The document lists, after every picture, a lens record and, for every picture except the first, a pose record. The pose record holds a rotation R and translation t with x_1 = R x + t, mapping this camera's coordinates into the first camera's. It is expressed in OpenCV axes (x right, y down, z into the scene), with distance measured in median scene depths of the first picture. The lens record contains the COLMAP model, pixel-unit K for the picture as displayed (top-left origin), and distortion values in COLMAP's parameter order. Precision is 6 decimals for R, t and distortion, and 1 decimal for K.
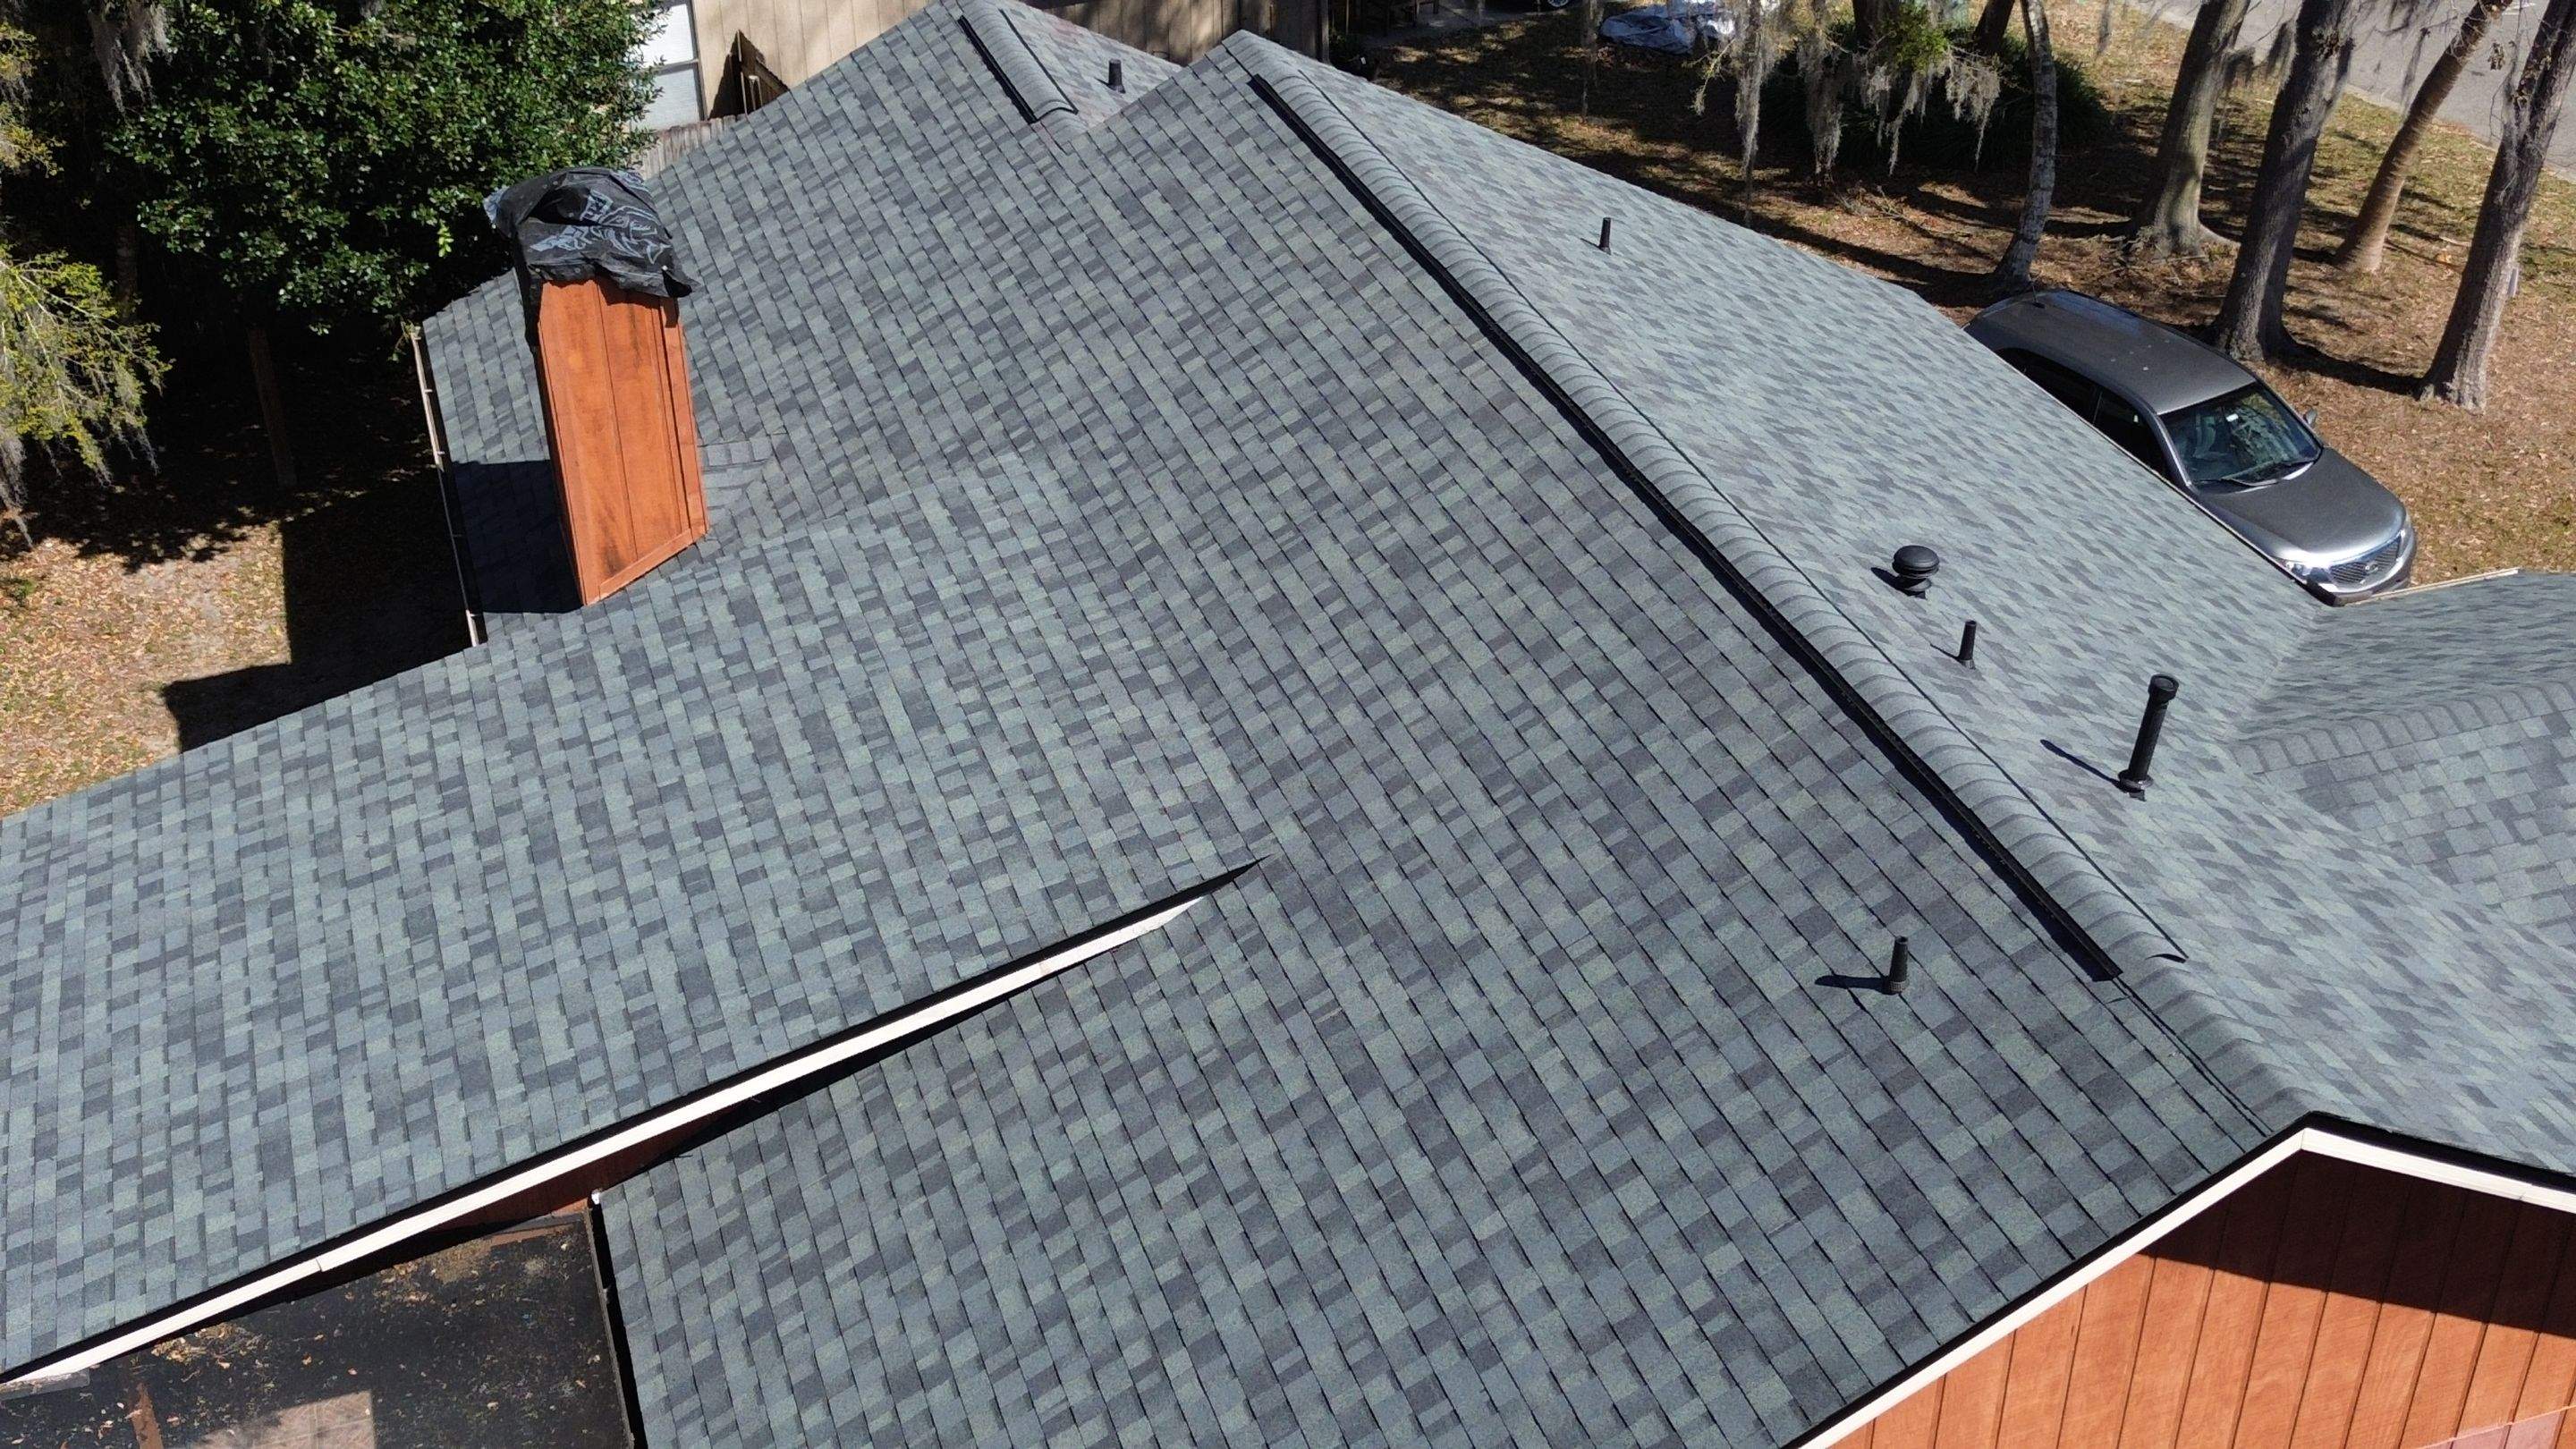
lens RADIAL K [[2893.4, 0, 1309.9], [0, 2893.4, 717.0], [0, 0, 1]] dist [0.061004, 0.000000]
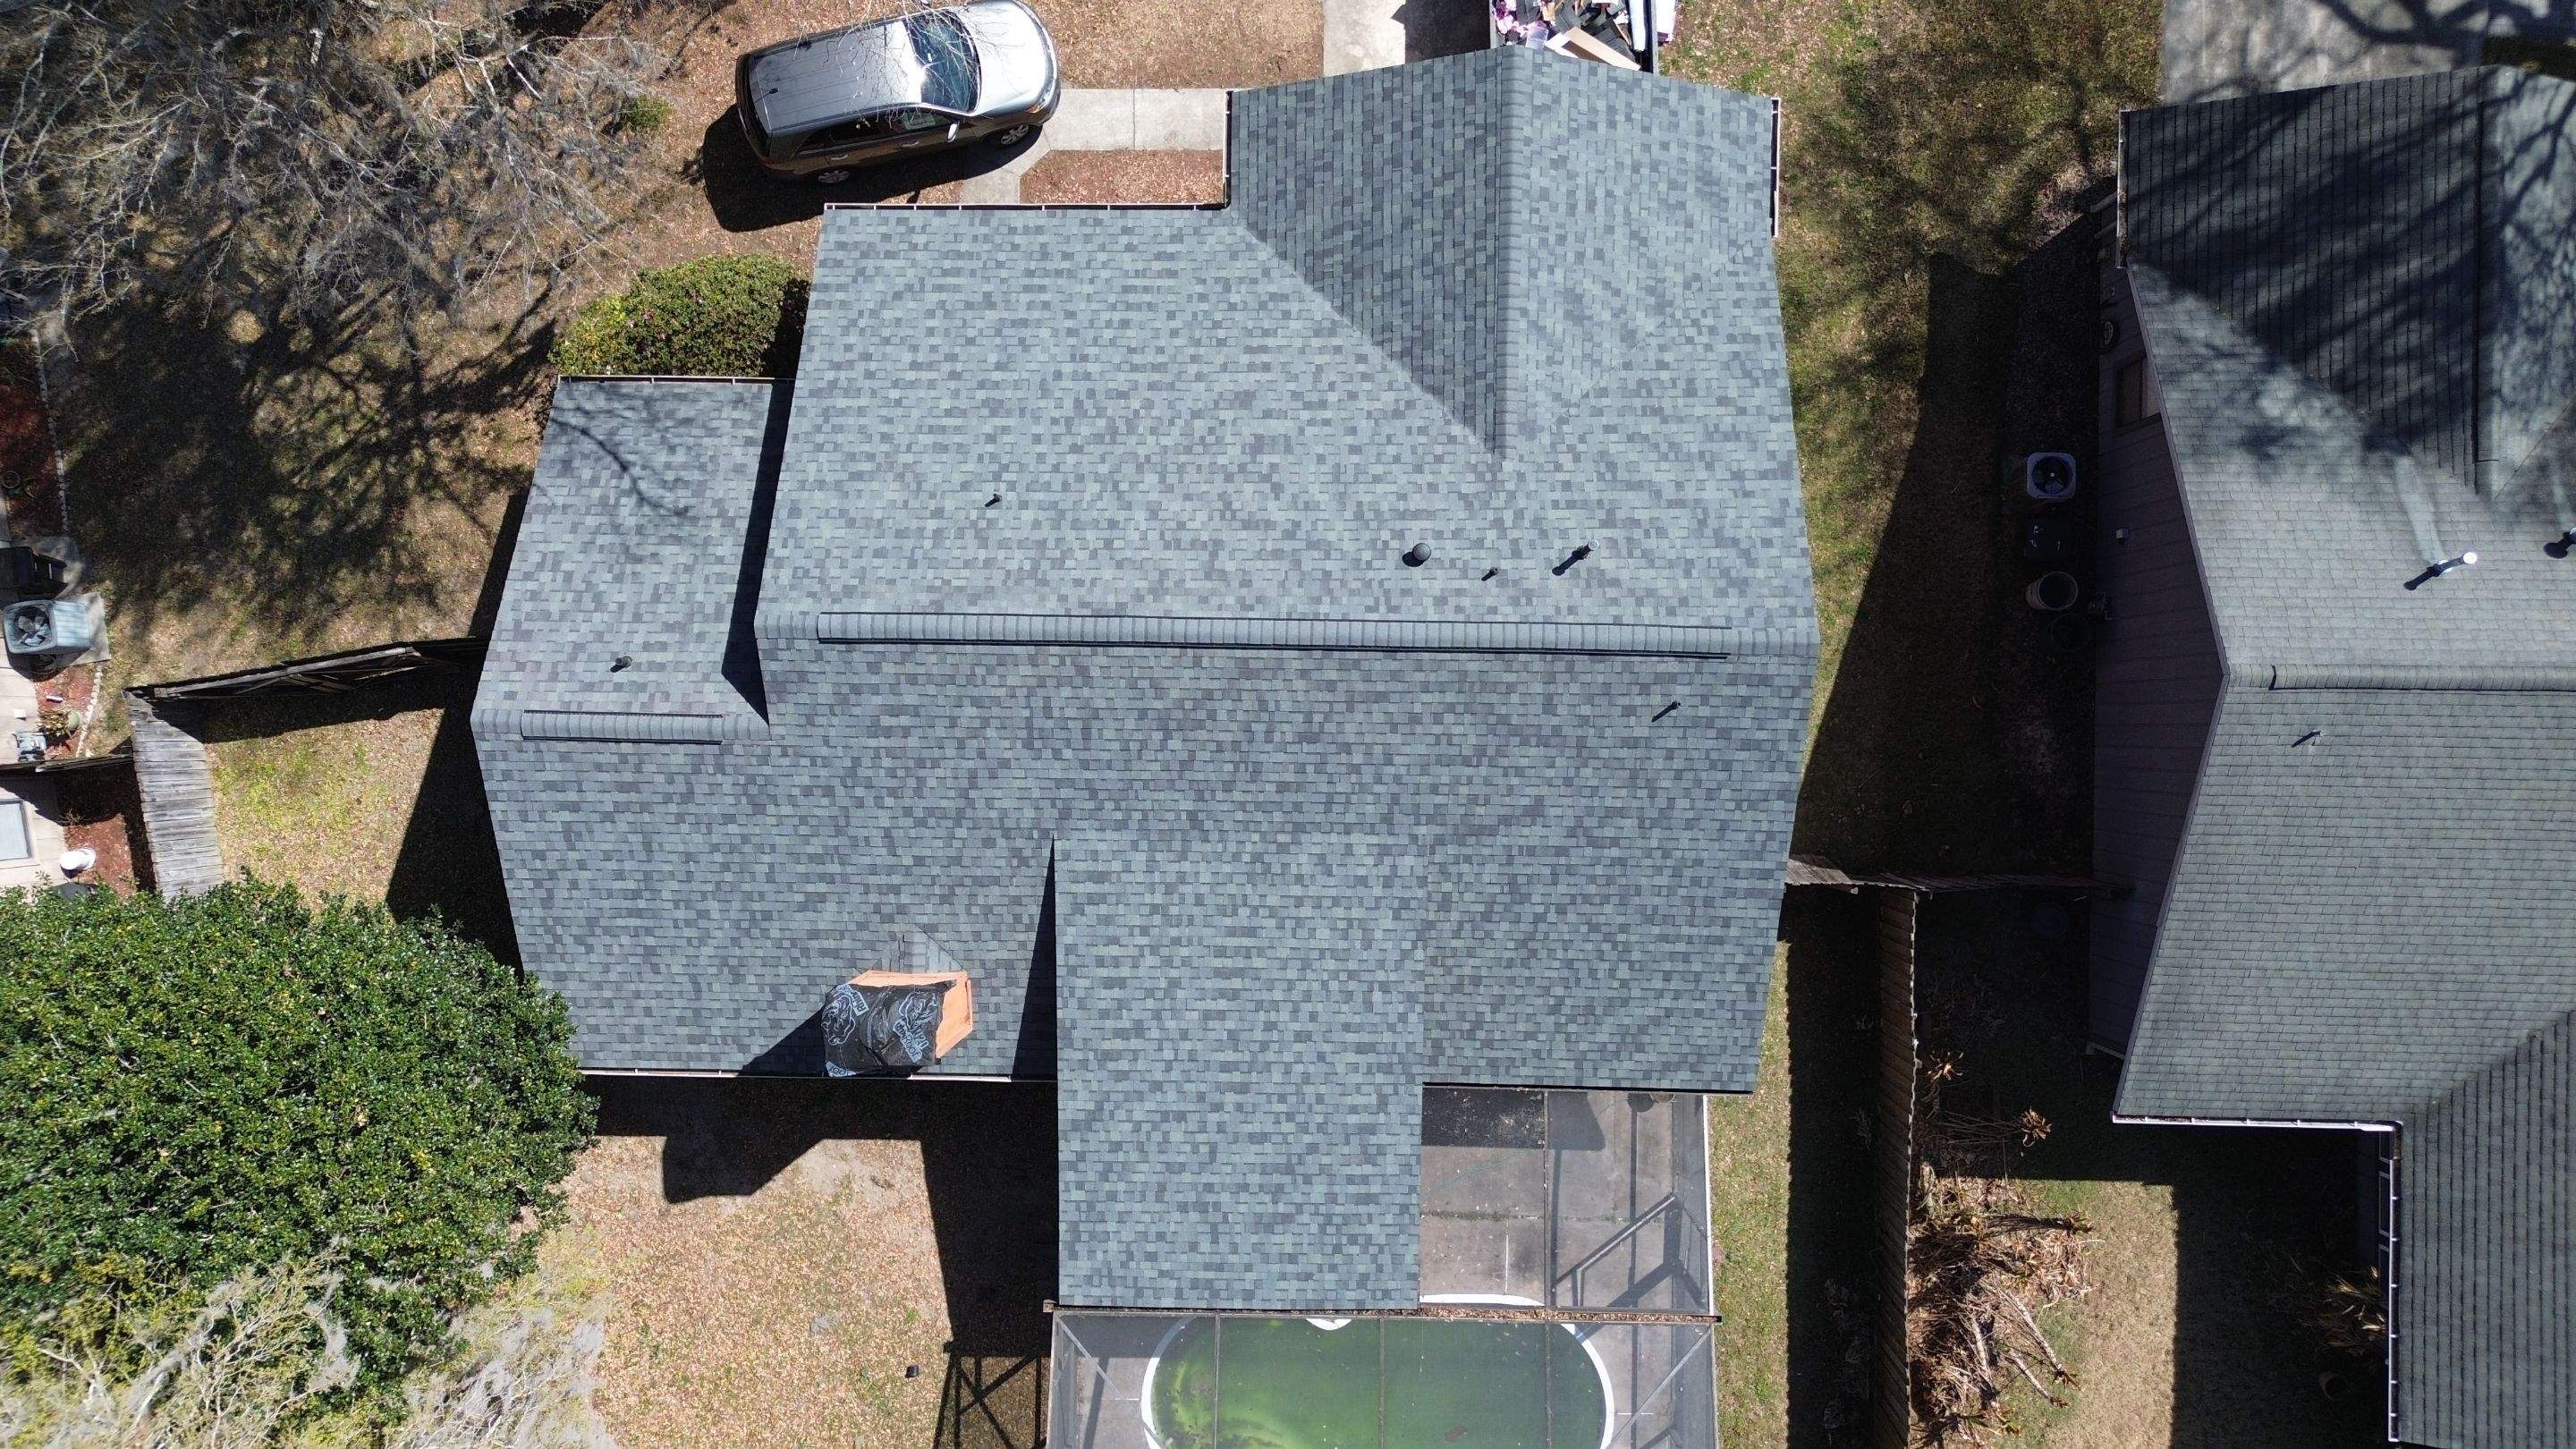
lens RADIAL K [[1826.1, 0, 1299.7], [0, 1826.1, 714.8], [0, 0, 1]] dist [0.069564, -0.064177]
pose [[0.340792, -0.940126, 0.004963, 0.039047], [0.509659, 0.189180, 0.839320, -1.259785], [-0.790005, -0.283504, 0.543615, 0.212990]]
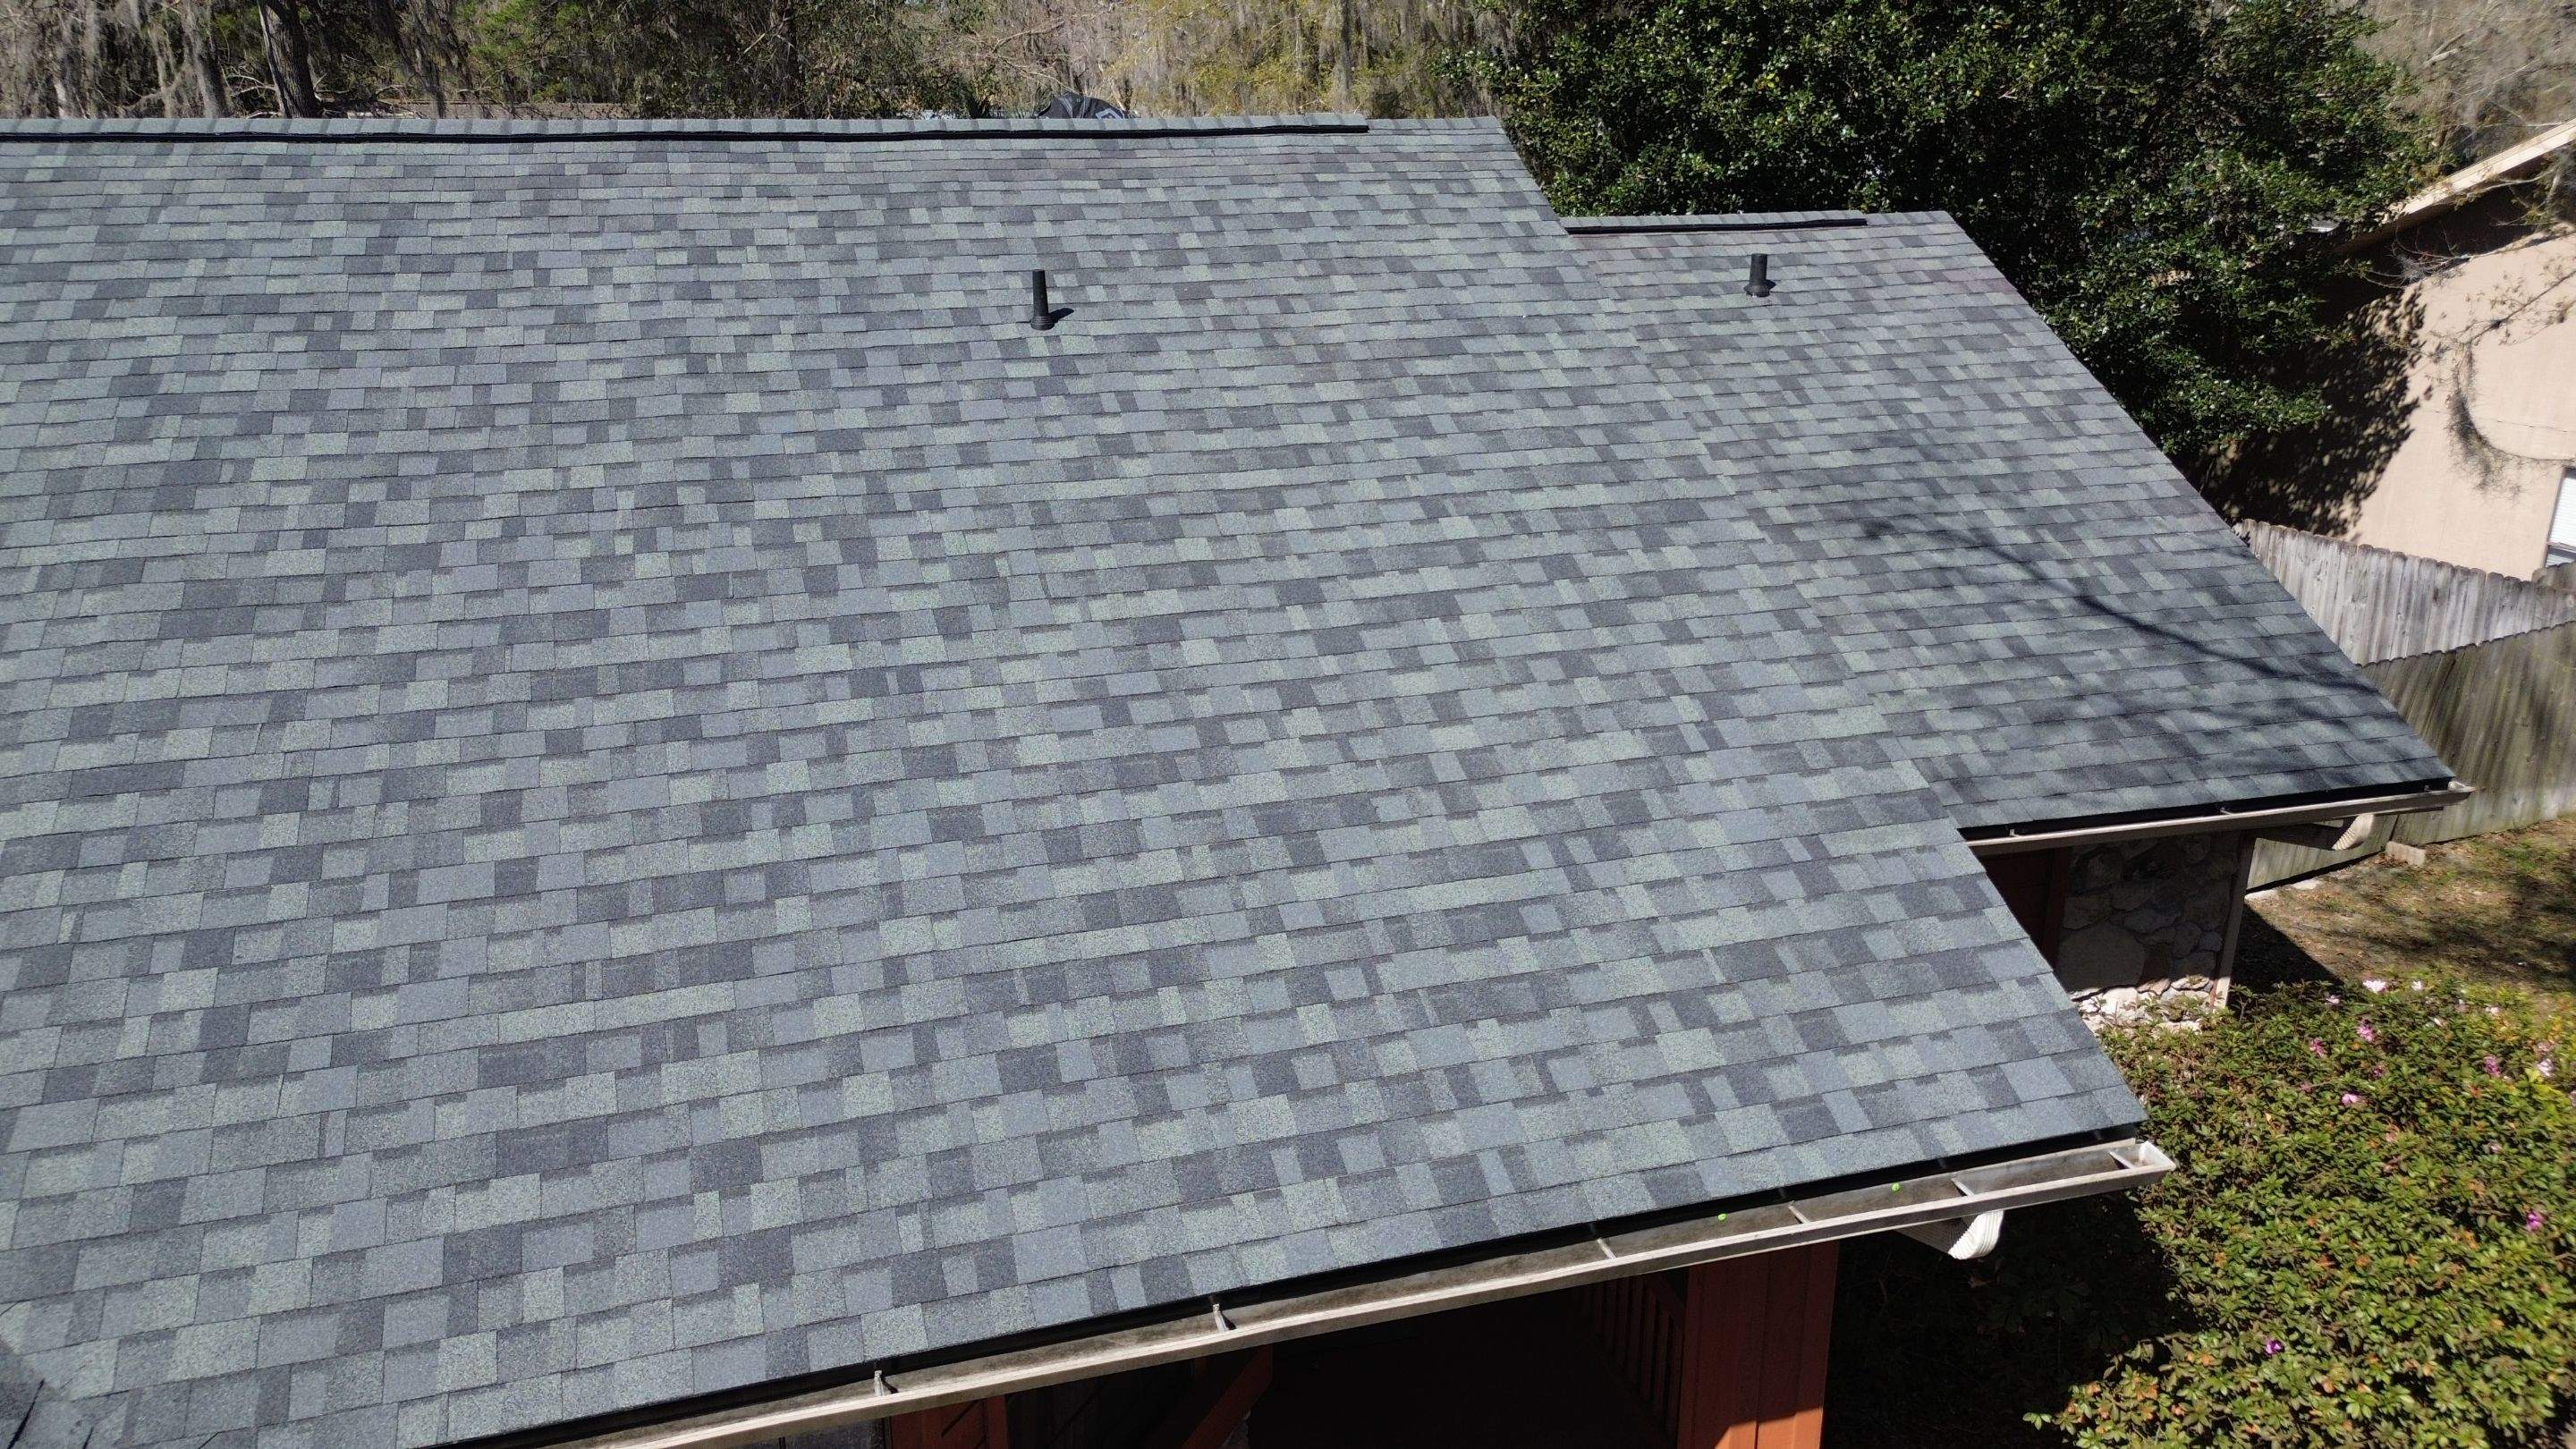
lens RADIAL K [[1826.1, 0, 1292.4], [0, 1826.1, 719.8], [0, 0, 1]] dist [0.069564, -0.064177]
pose [[-0.069228, 0.319054, -0.945205, 0.630805], [-0.529768, 0.791083, 0.305831, -0.320926], [0.845312, 0.521912, 0.114259, 1.277286]]
